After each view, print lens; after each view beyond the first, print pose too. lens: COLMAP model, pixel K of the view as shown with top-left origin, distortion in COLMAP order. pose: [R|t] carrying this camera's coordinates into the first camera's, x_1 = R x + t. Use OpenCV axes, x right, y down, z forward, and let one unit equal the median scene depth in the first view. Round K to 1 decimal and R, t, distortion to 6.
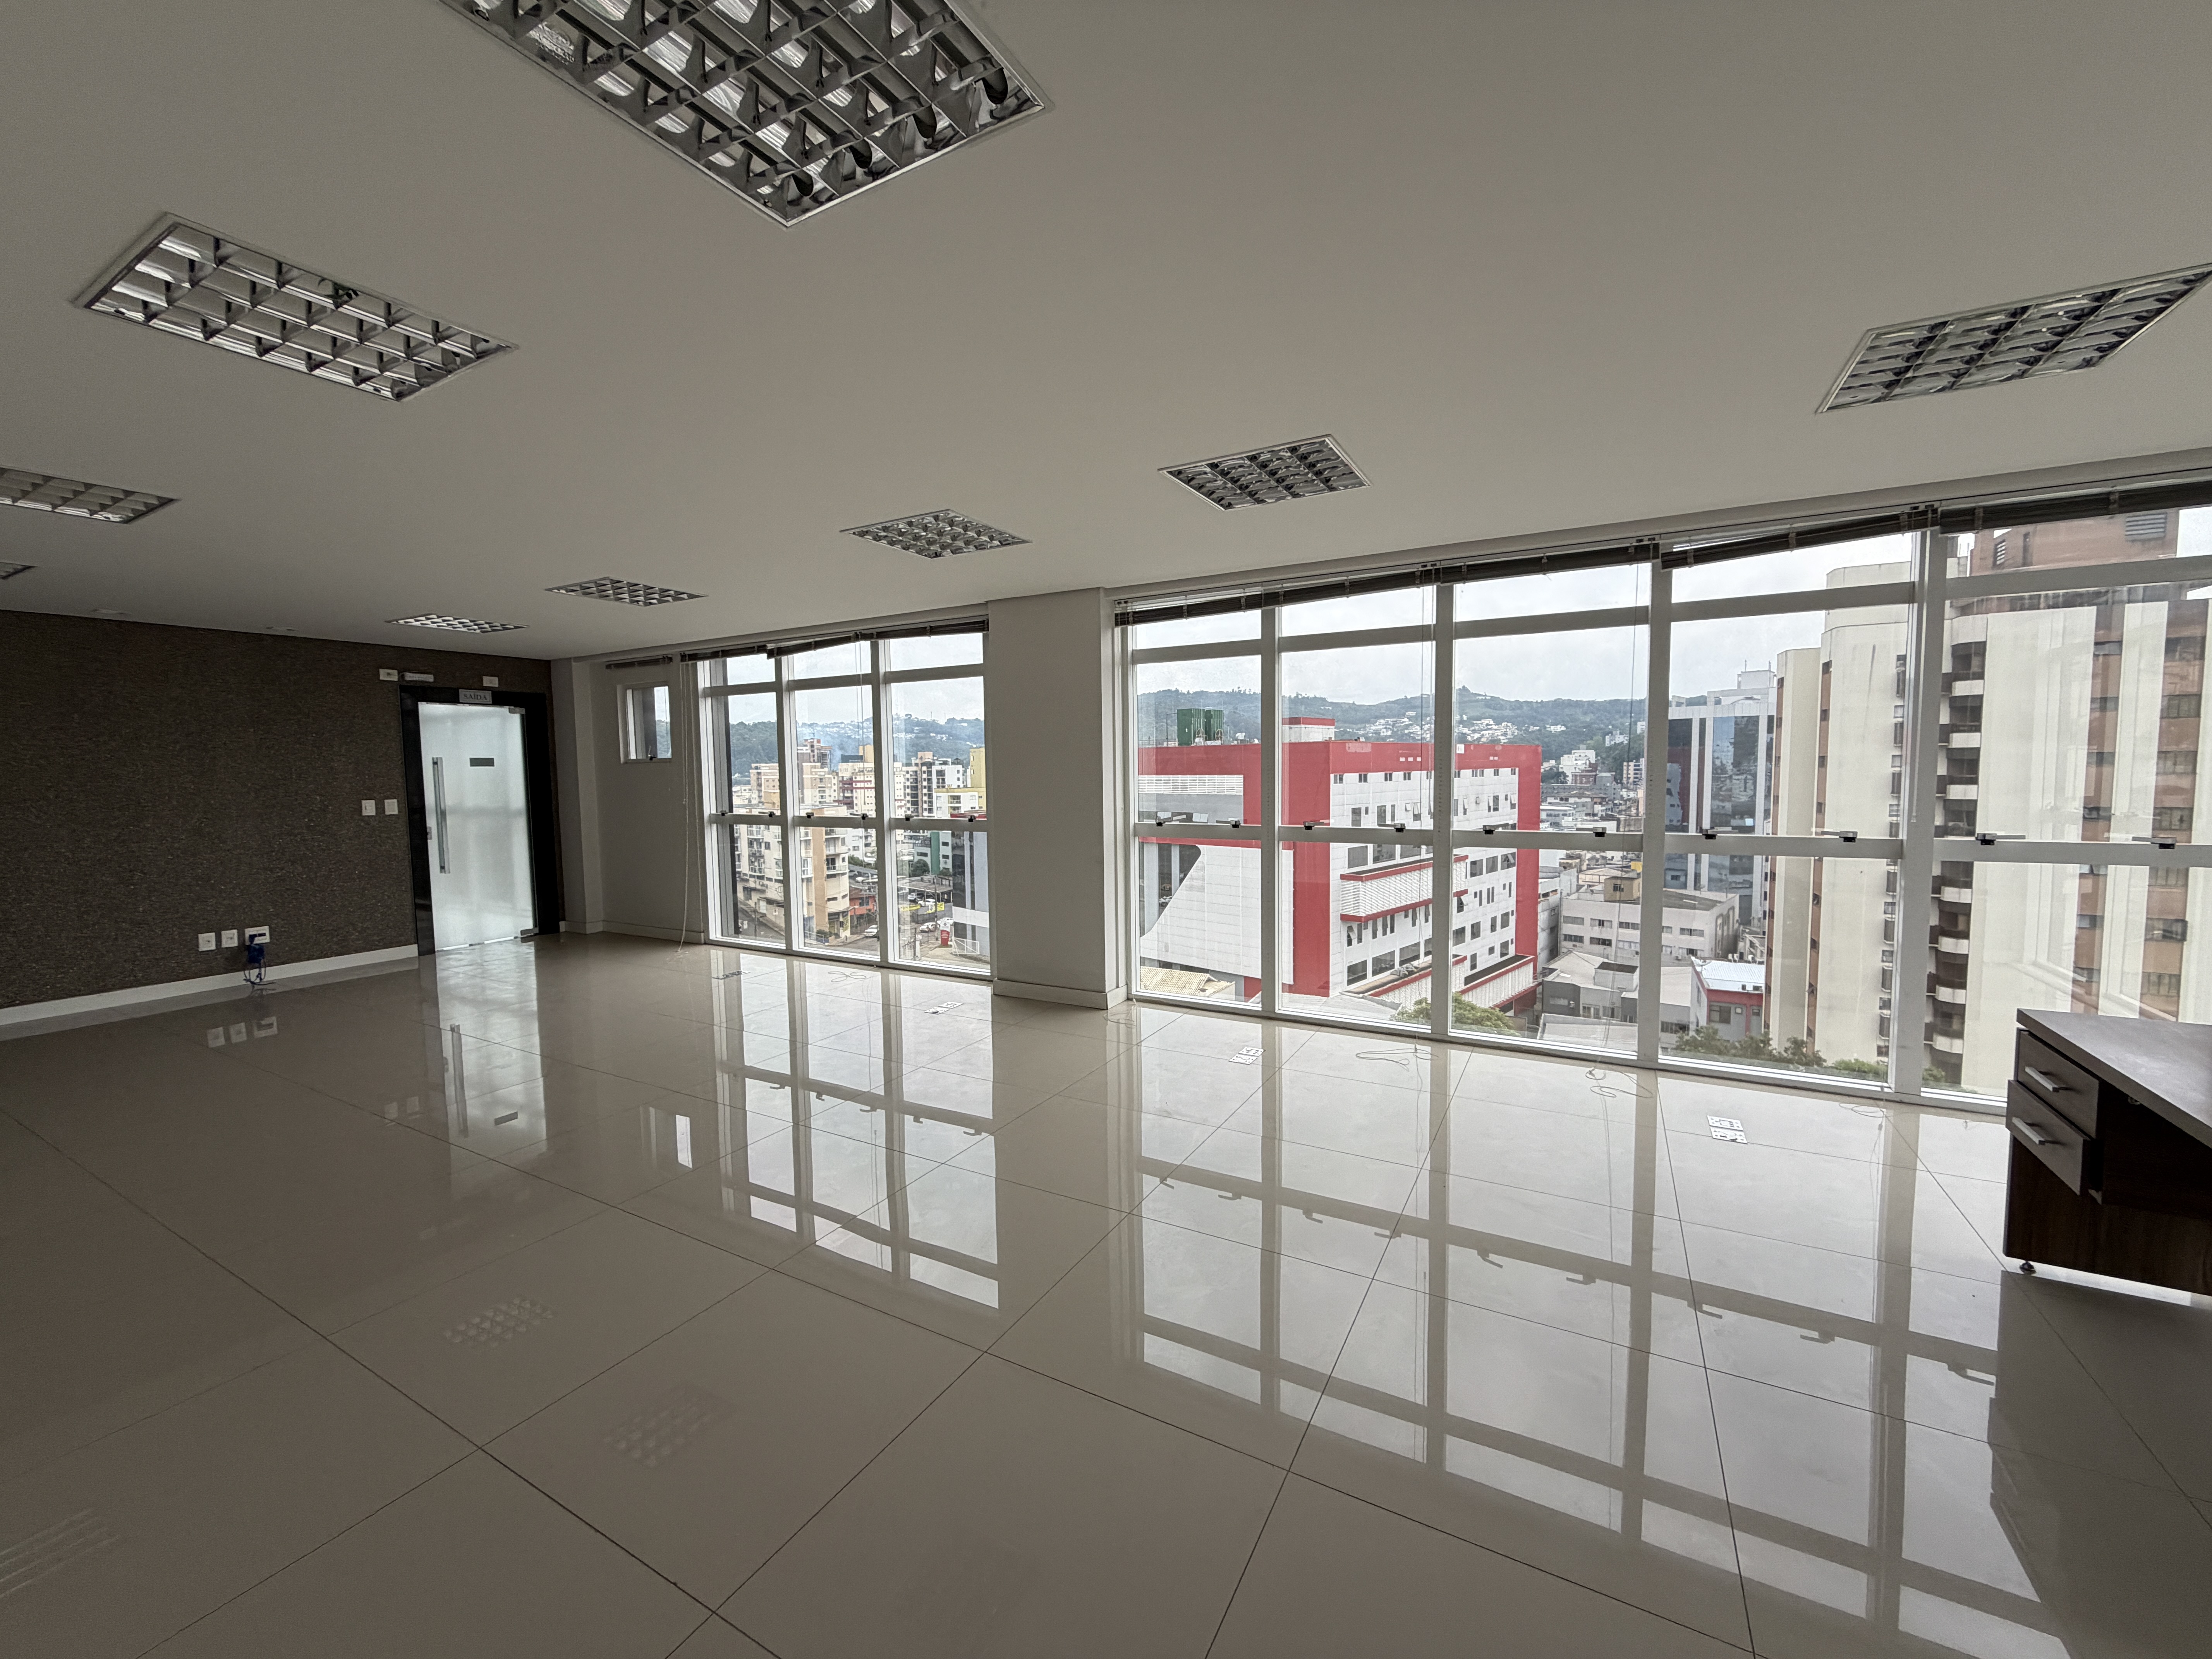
lens RADIAL K [[879.8, 0, 1105.1], [0, 879.8, 814.1], [0, 0, 1]] dist [-0.003782, 0.000438]
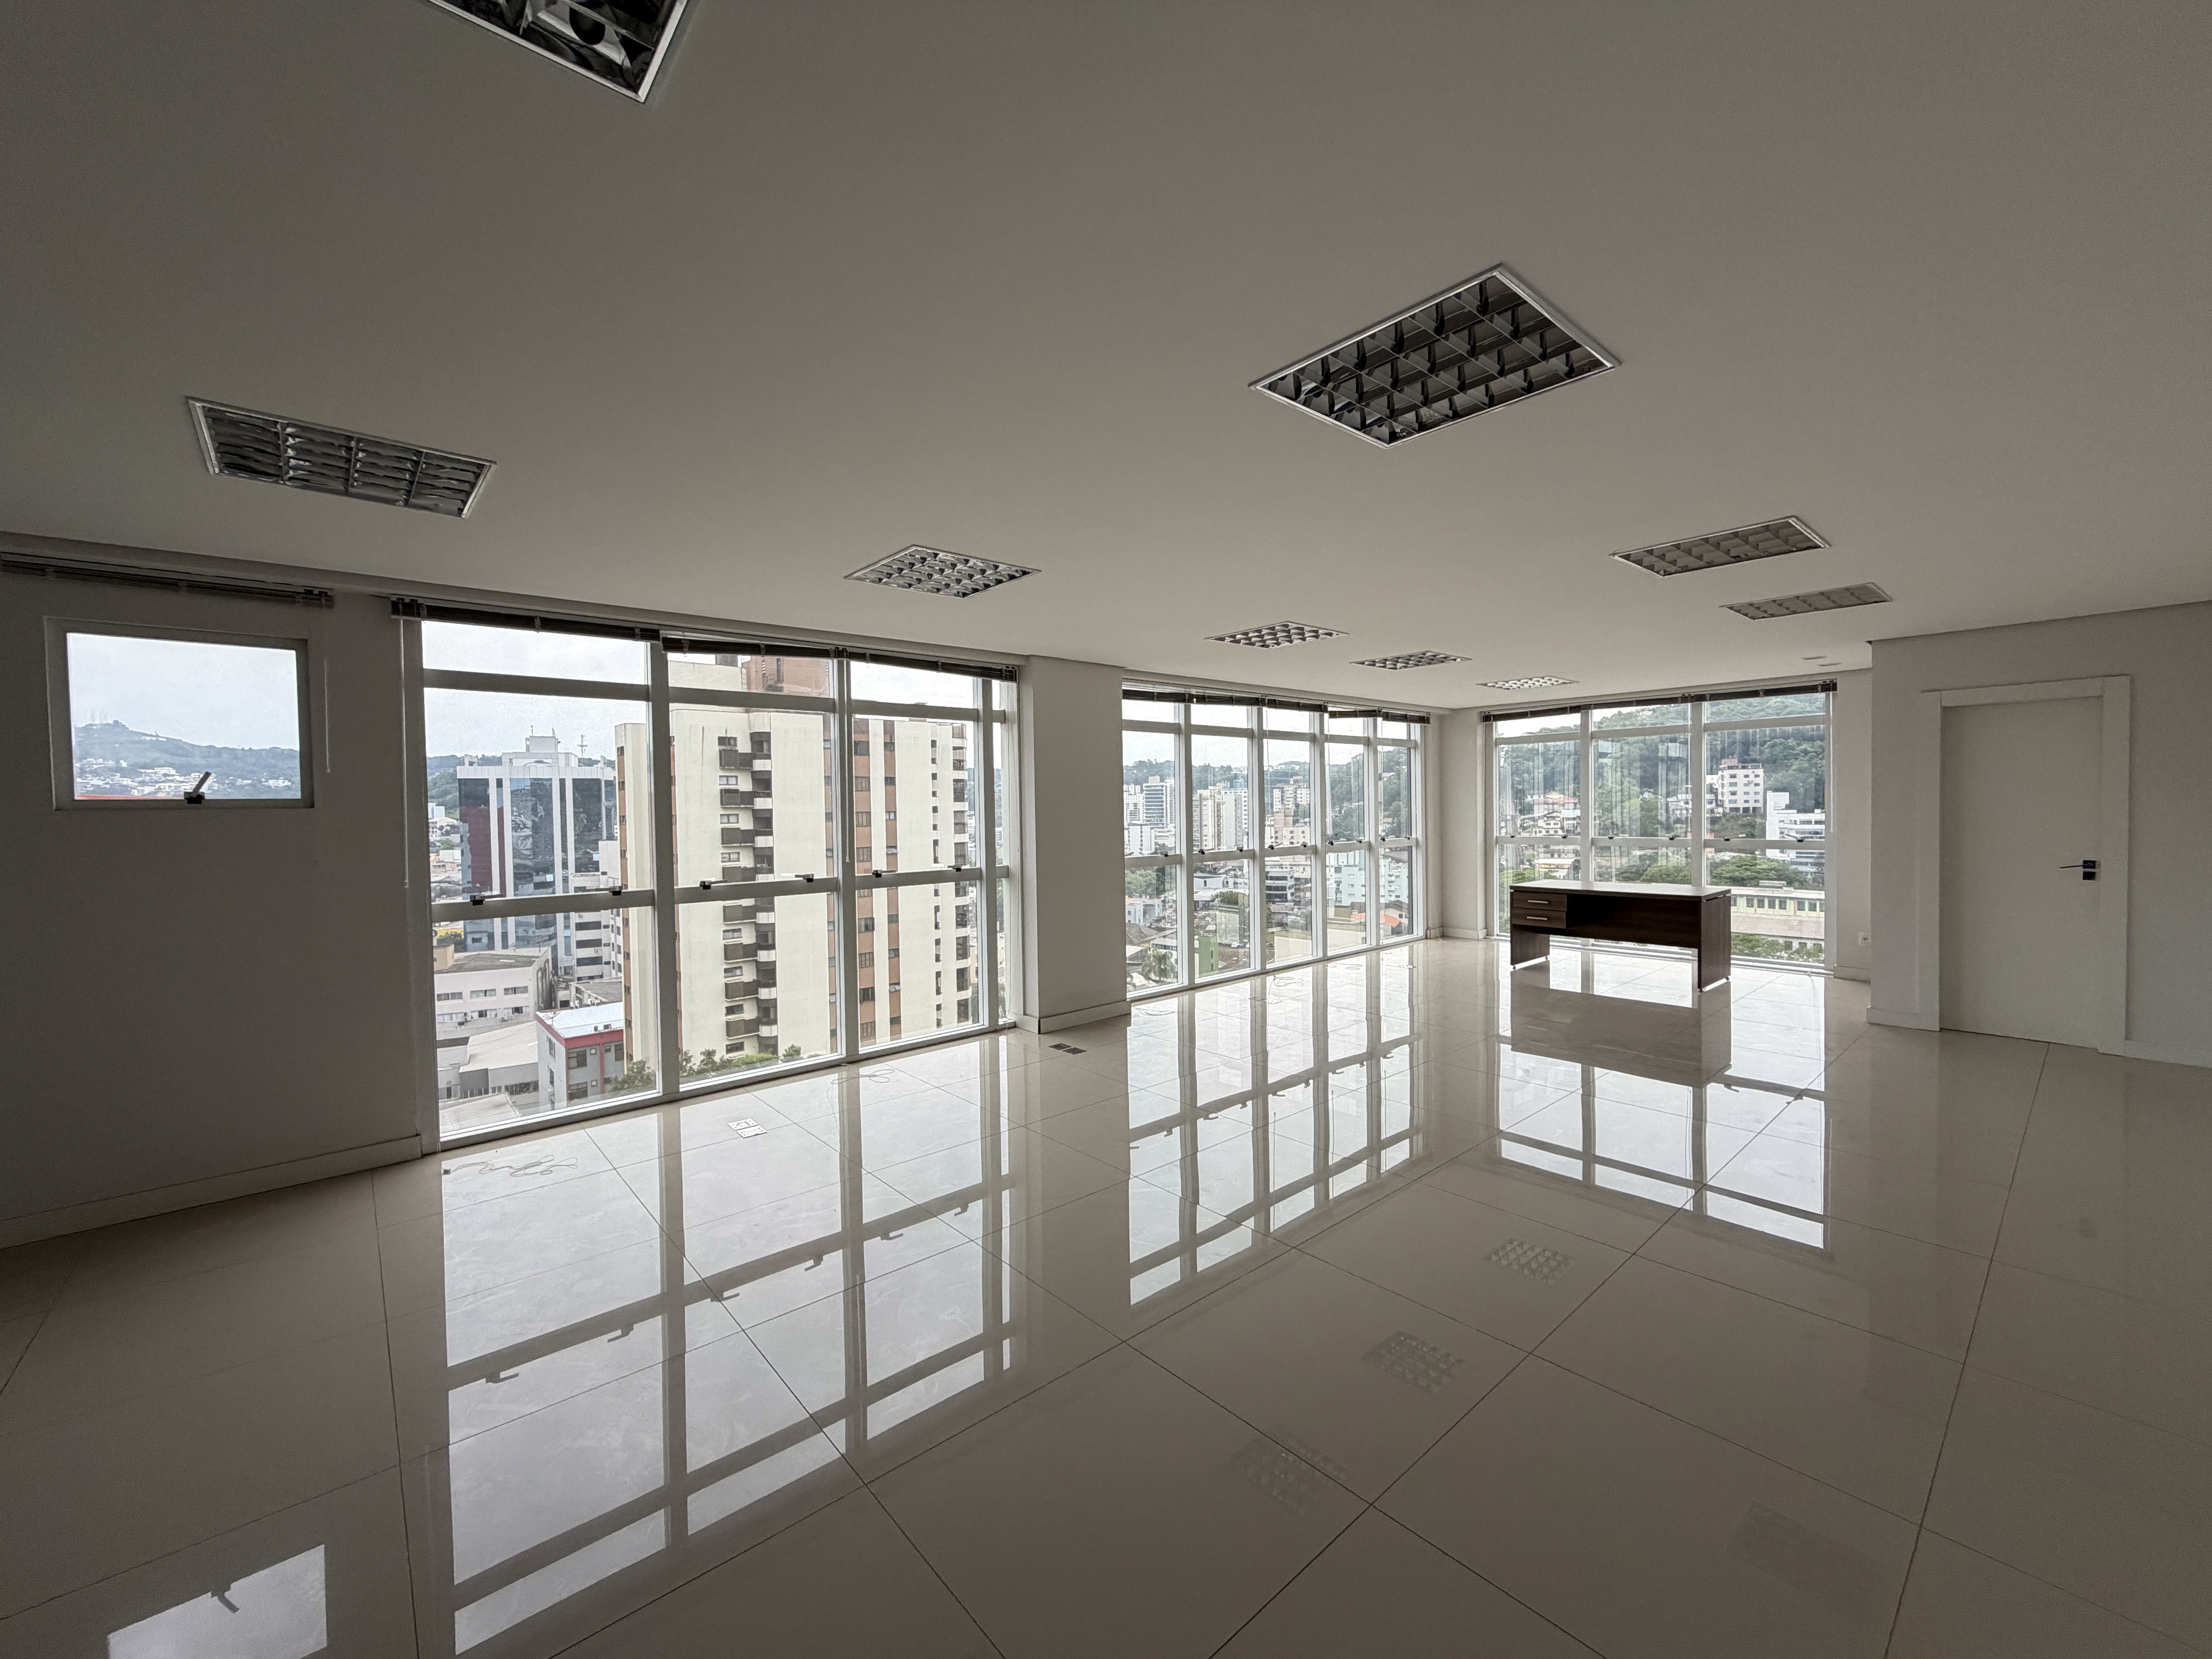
lens RADIAL K [[879.8, 0, 1092.6], [0, 879.8, 825.9], [0, 0, 1]] dist [-0.003782, 0.000438]
pose [[0.332389, -0.009407, 0.943095, -0.133934], [0.061573, 0.998033, -0.011746, -0.002761], [-0.941130, 0.061974, 0.332315, 0.073782]]
